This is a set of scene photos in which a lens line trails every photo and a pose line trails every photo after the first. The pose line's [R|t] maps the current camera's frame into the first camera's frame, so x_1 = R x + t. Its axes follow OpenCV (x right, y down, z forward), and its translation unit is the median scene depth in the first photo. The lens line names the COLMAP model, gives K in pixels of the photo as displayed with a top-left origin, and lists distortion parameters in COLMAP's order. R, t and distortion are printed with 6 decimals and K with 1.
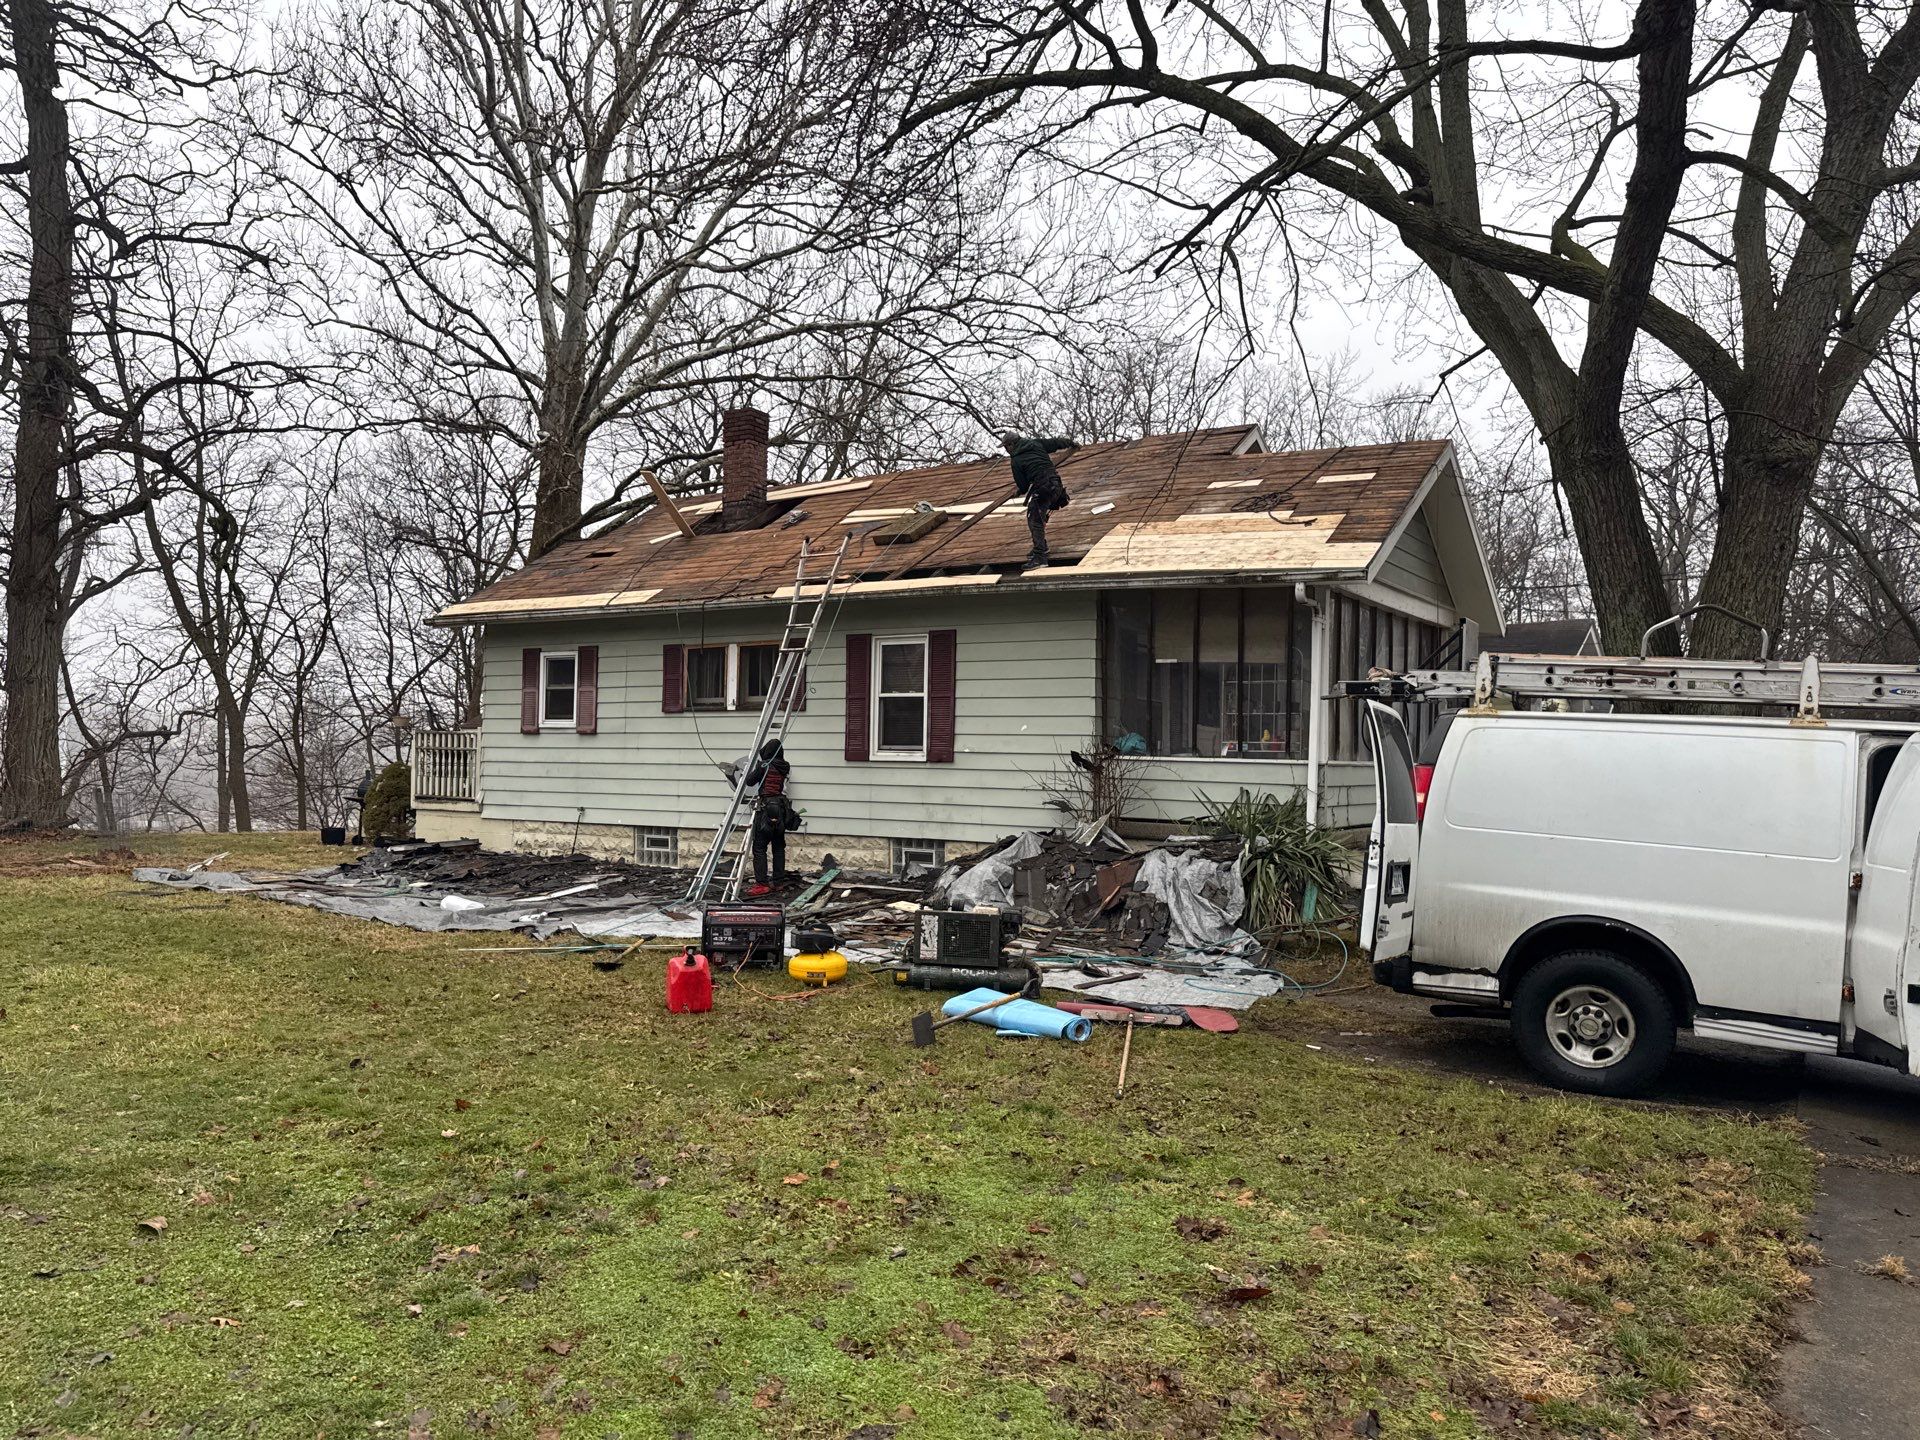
lens RADIAL K [[1609.3, 0, 965.7], [0, 1609.3, 749.9], [0, 0, 1]] dist [0.097526, -0.001328]
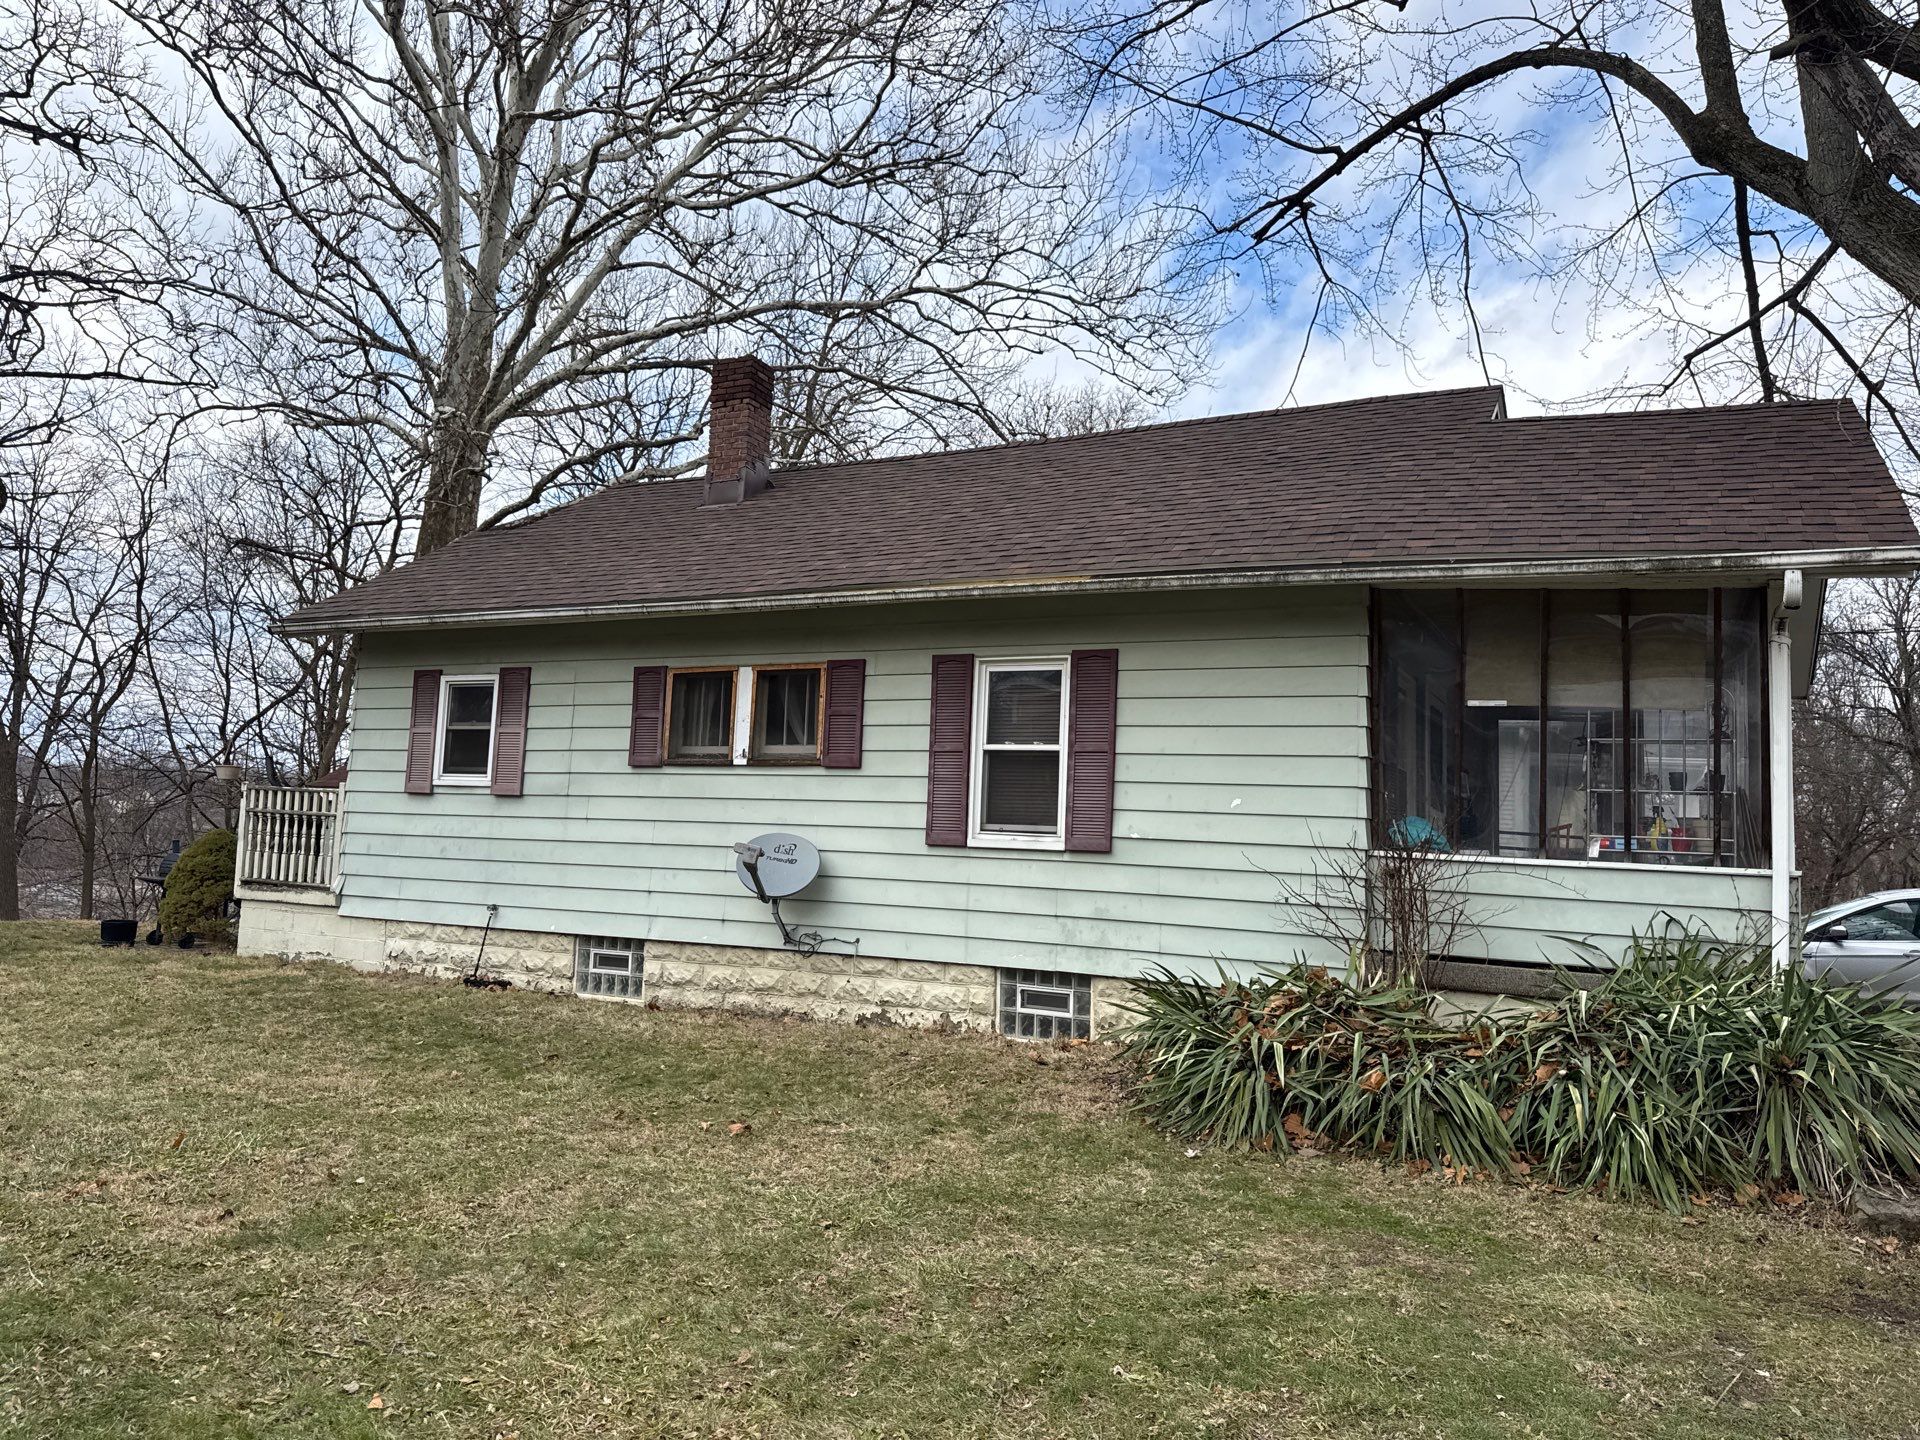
lens RADIAL K [[1458.6, 0, 959.0], [0, 1458.6, 711.5], [0, 0, 1]] dist [0.039391, -0.000483]
pose [[0.992605, 0.032695, 0.116901, -0.117529], [-0.023648, 0.996676, -0.077954, -0.001768], [-0.119062, 0.074613, 0.990079, 0.362095]]
